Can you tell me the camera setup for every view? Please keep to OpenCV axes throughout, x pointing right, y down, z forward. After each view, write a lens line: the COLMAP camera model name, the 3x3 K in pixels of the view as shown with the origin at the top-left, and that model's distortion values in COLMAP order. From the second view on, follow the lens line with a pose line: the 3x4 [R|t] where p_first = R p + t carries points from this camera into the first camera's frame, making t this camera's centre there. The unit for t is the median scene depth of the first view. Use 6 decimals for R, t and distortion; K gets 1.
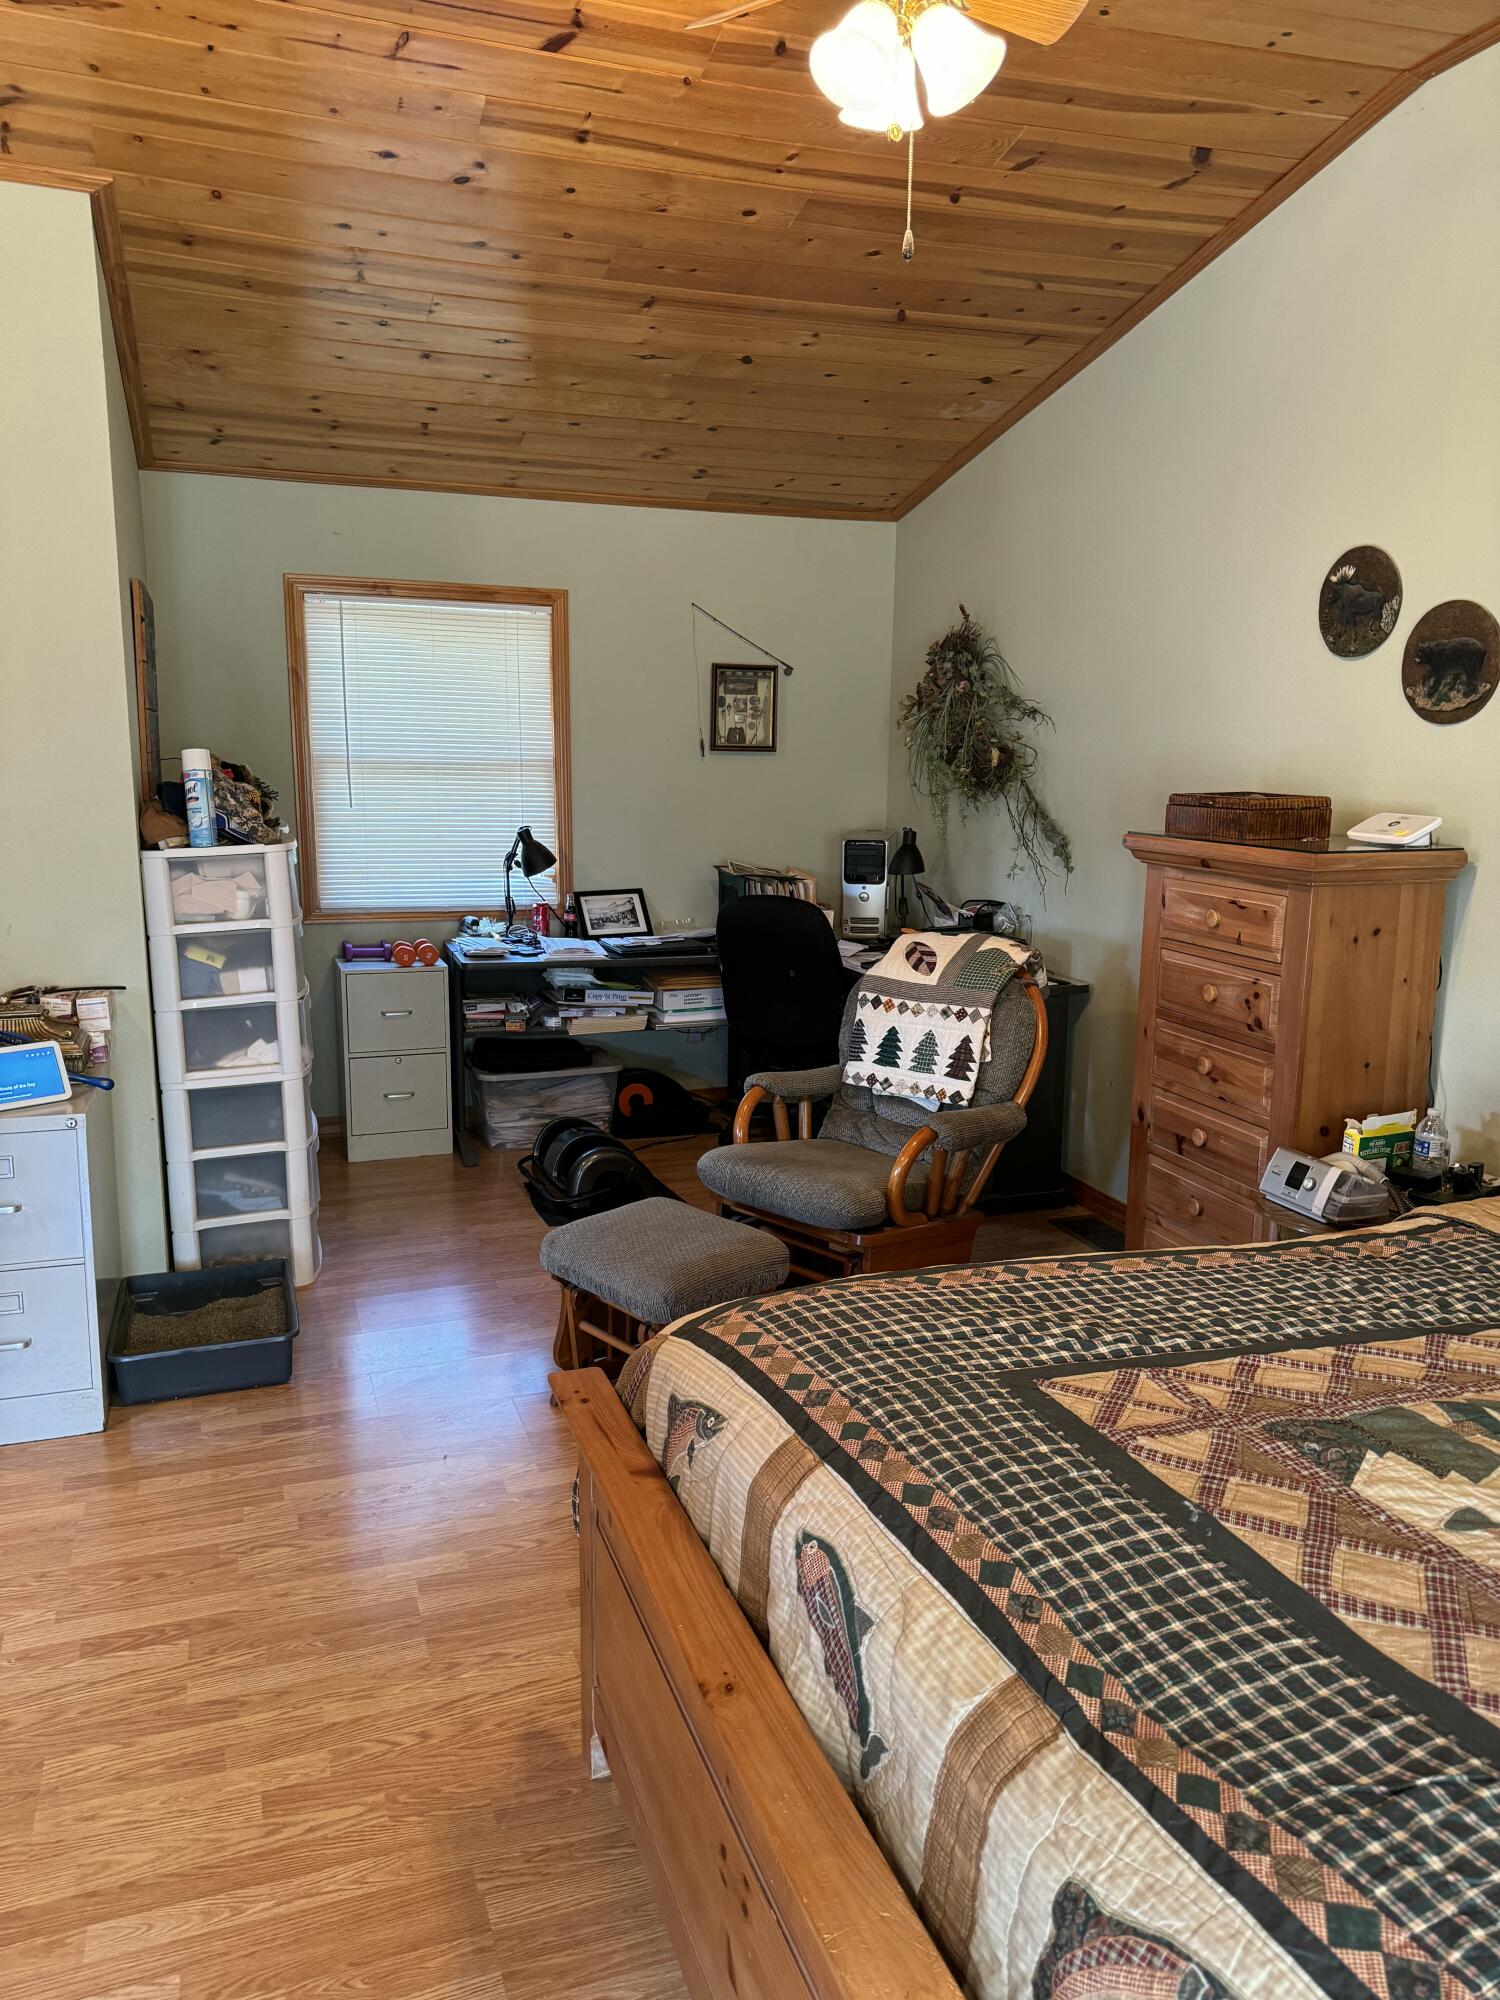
lens RADIAL K [[1417.6, 0, 739.8], [0, 1417.6, 999.0], [0, 0, 1]] dist [-0.004339, -0.006252]
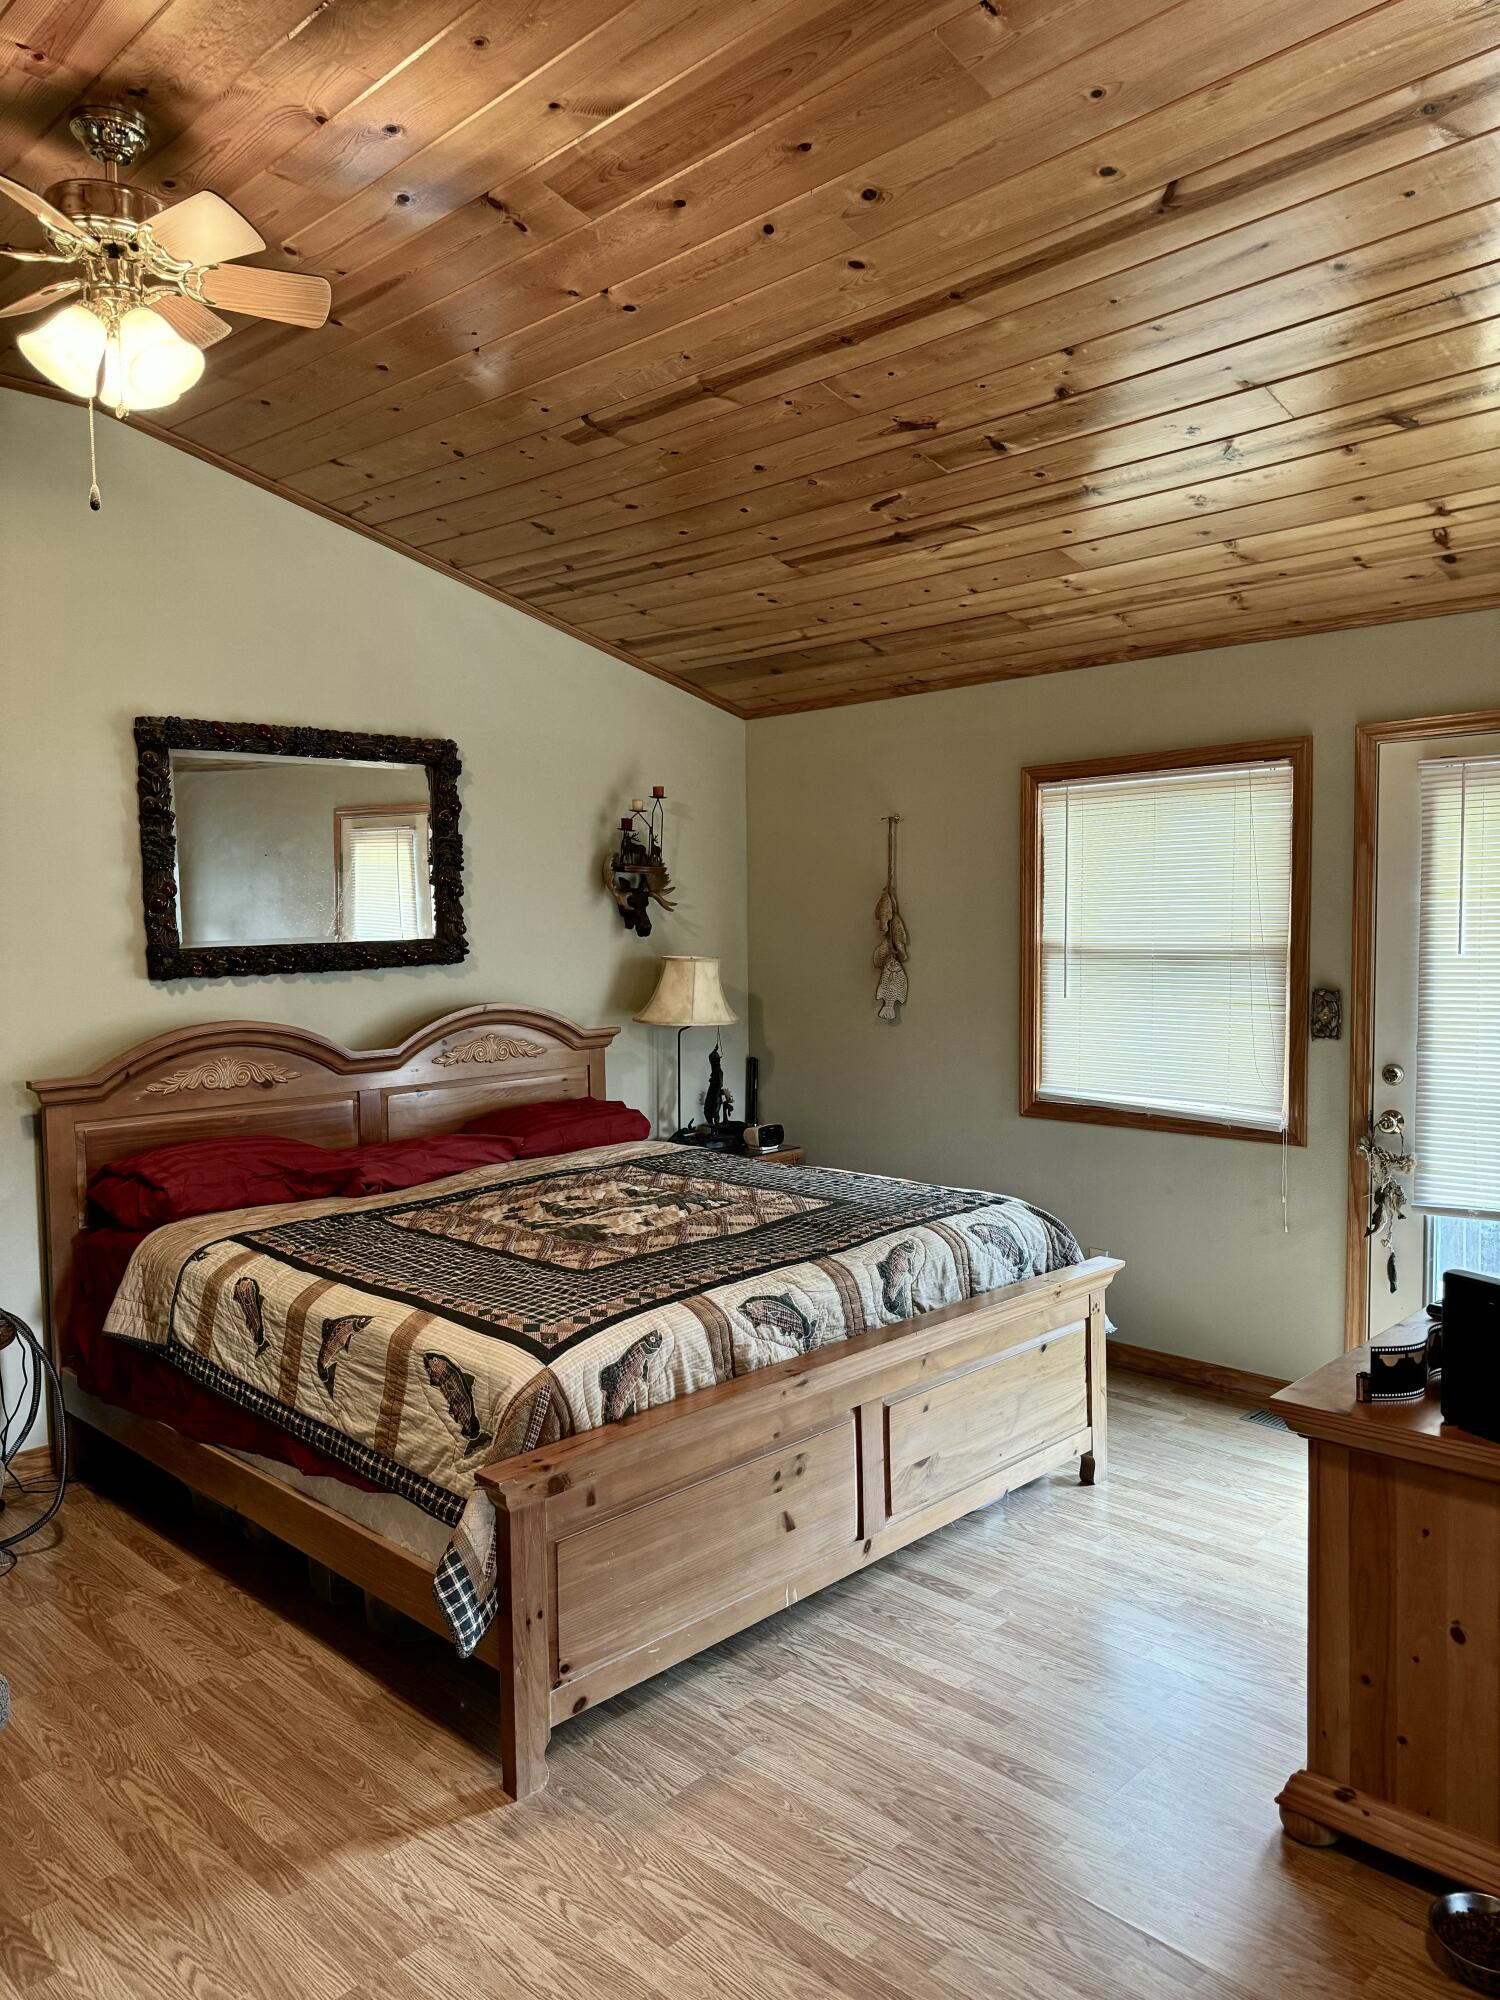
lens RADIAL K [[1417.6, 0, 746.9], [0, 1417.6, 997.6], [0, 0, 1]] dist [-0.004339, -0.006252]
pose [[-0.435519, -0.065592, 0.897787, -1.825639], [0.179417, 0.971006, 0.157977, -0.398966], [-0.882118, 0.229880, -0.411124, 1.768917]]
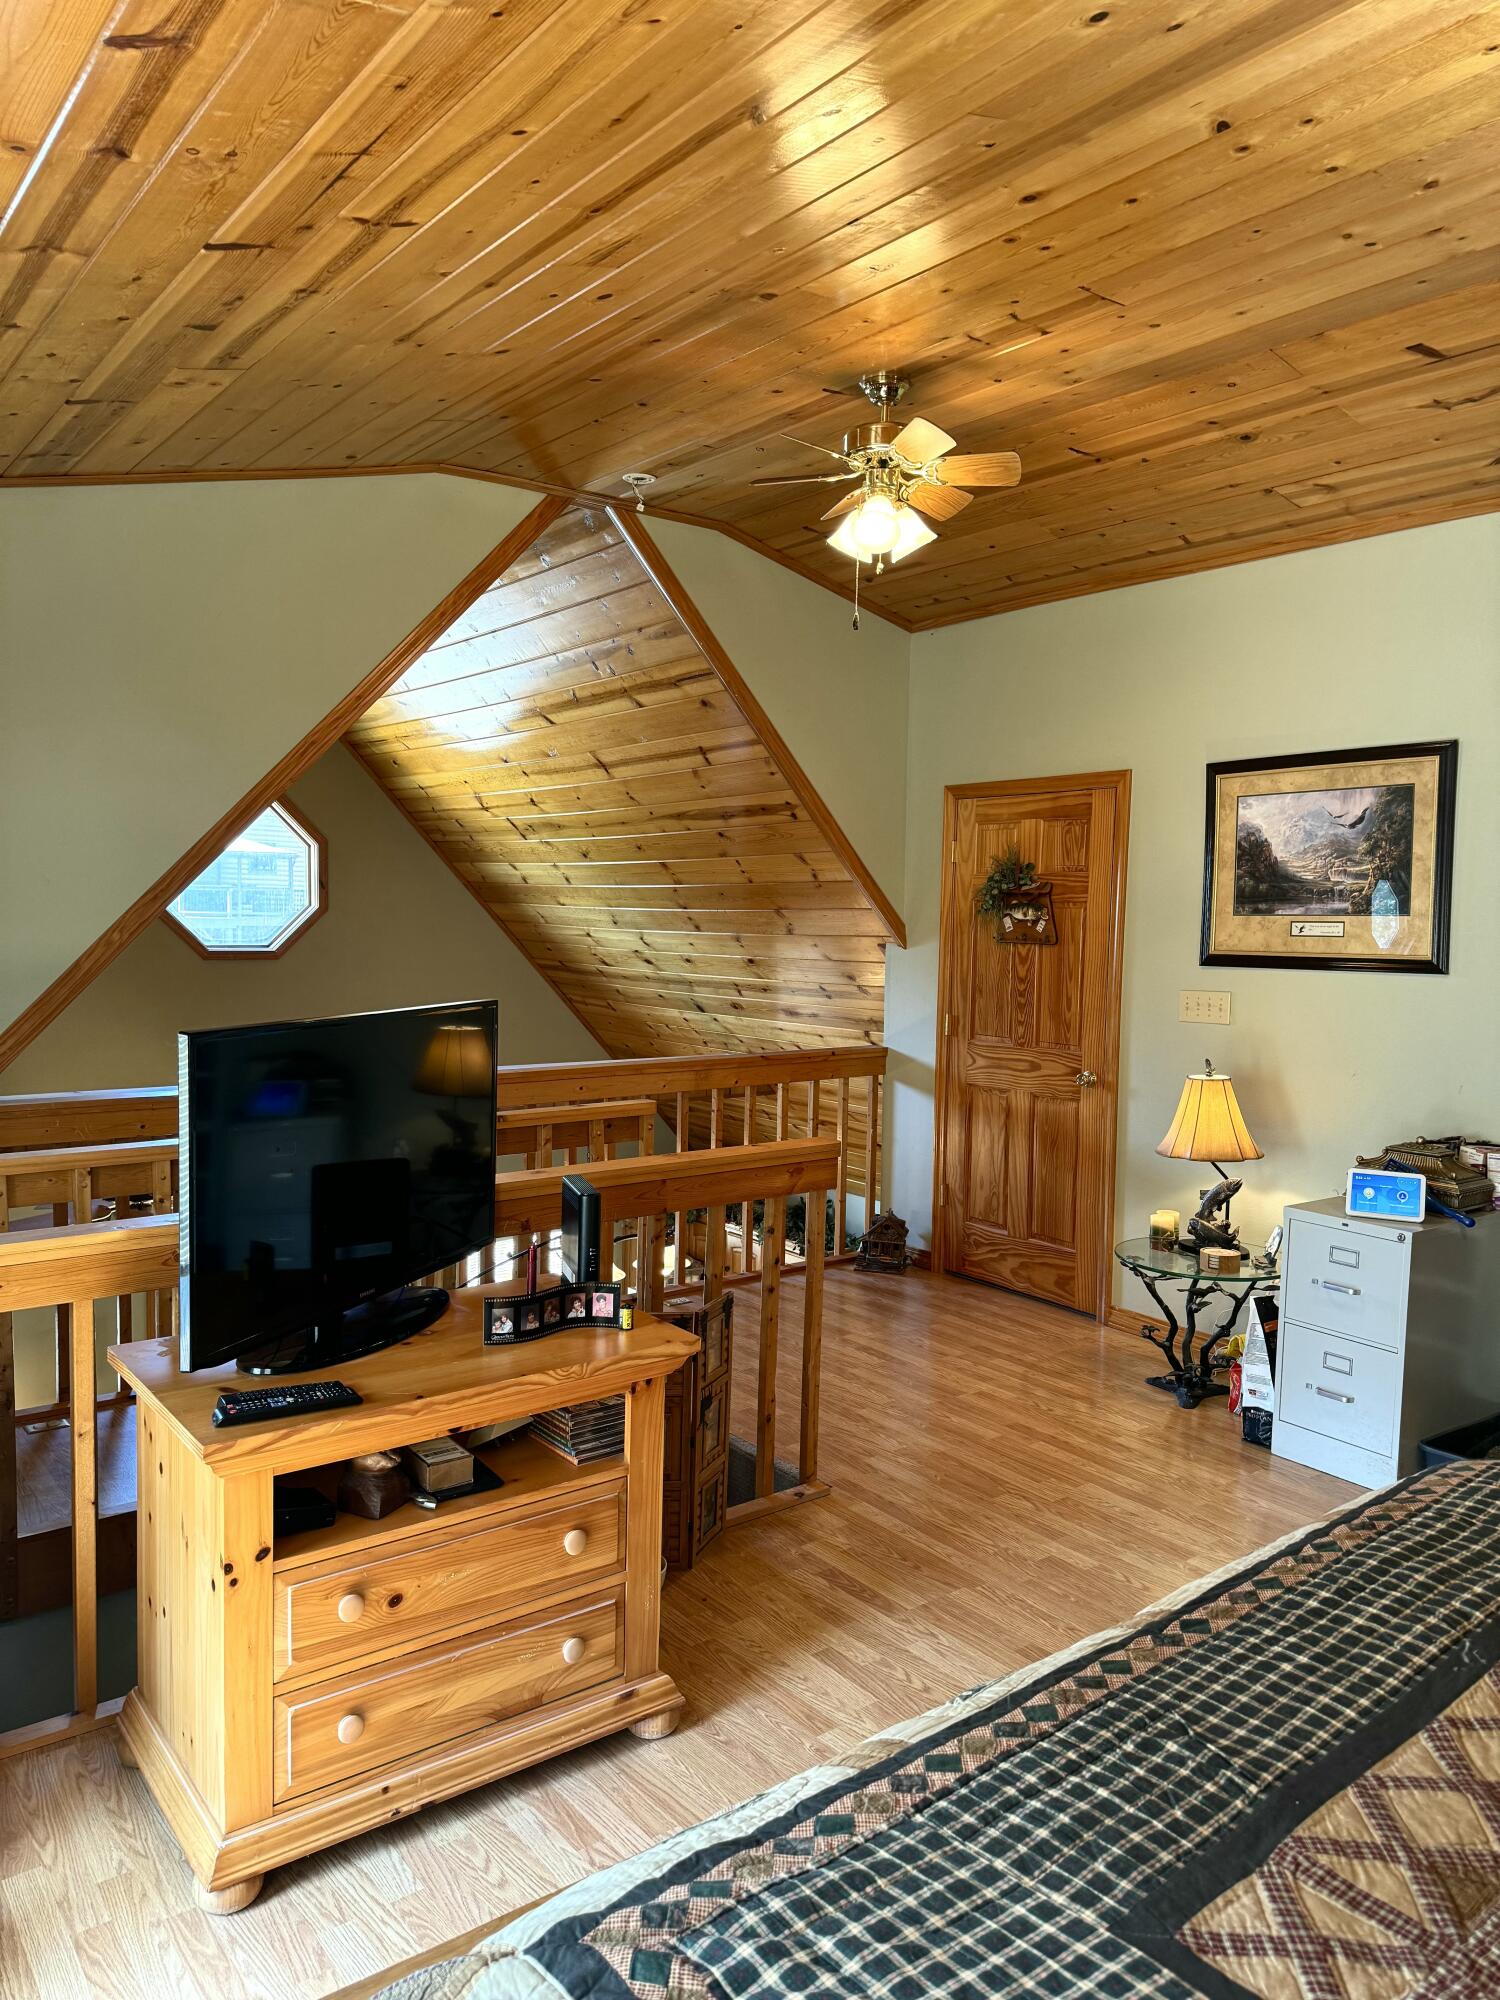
lens RADIAL K [[1417.6, 0, 746.3], [0, 1417.6, 996.4], [0, 0, 1]] dist [-0.004339, -0.006252]
pose [[0.315478, 0.064250, -0.946755, 1.093005], [-0.196517, 0.980500, 0.001057, -0.020612], [0.928361, 0.185720, 0.321952, 0.048969]]
